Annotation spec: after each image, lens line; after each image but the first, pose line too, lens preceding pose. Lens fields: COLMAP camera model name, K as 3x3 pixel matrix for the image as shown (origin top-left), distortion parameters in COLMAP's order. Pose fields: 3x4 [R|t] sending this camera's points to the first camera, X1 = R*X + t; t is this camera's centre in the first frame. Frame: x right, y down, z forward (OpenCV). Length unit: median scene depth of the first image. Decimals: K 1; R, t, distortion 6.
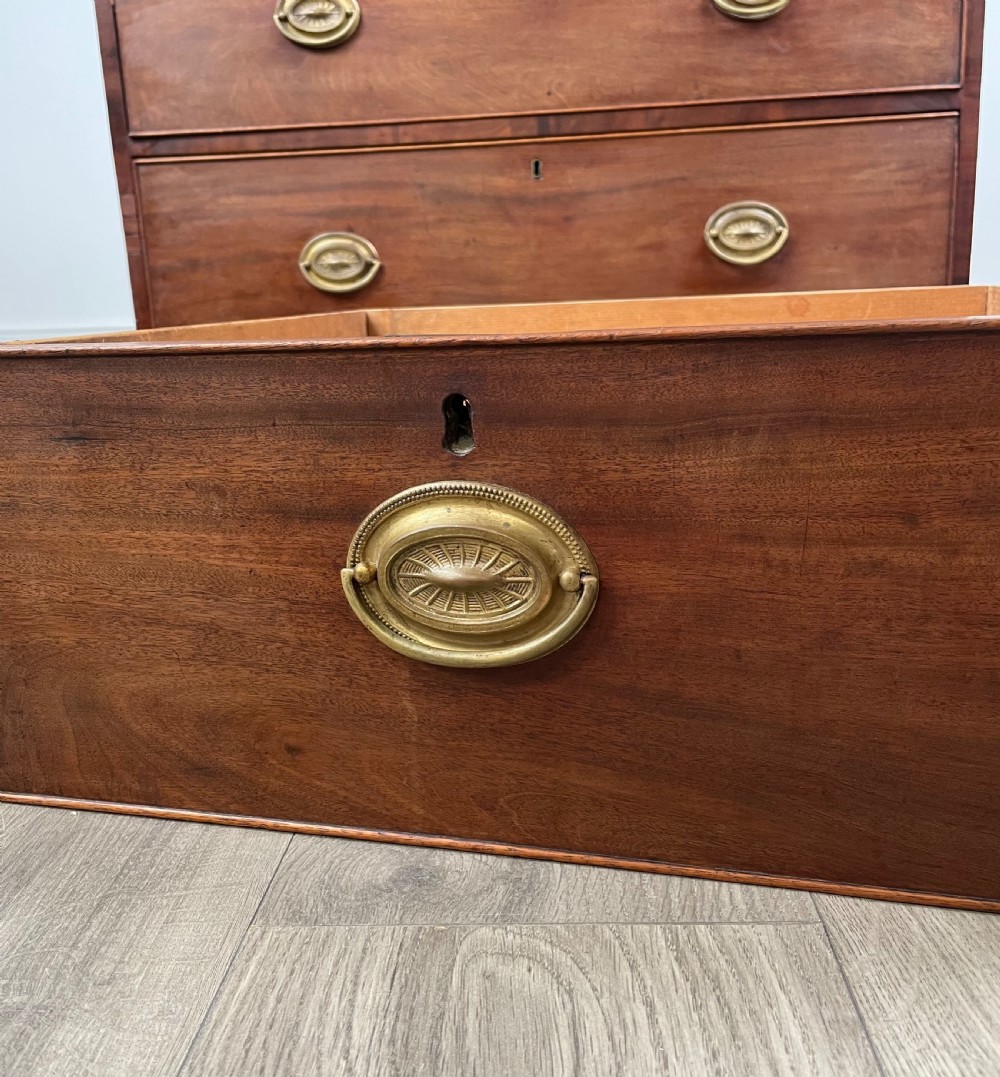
lens RADIAL K [[1128.6, 0, 500.0], [0, 1128.6, 538.5], [0, 0, 1]] dist [0.079315, -0.109786]
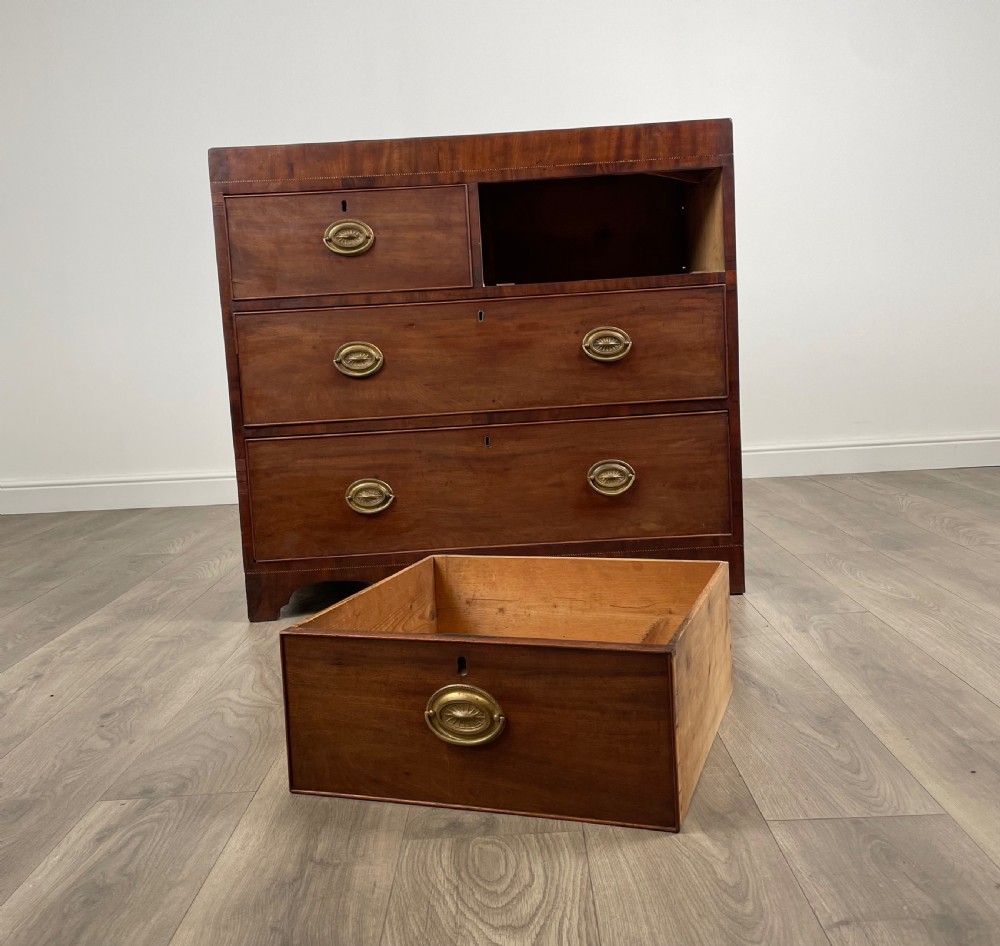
lens RADIAL K [[1030.2, 0, 500.0], [0, 1030.2, 473.0], [0, 0, 1]] dist [0.124337, -0.013949]
pose [[0.998922, -0.016242, 0.043483, -0.016524], [0.022069, 0.990317, -0.137059, -0.067948], [-0.040836, 0.137871, 0.989608, -0.527084]]
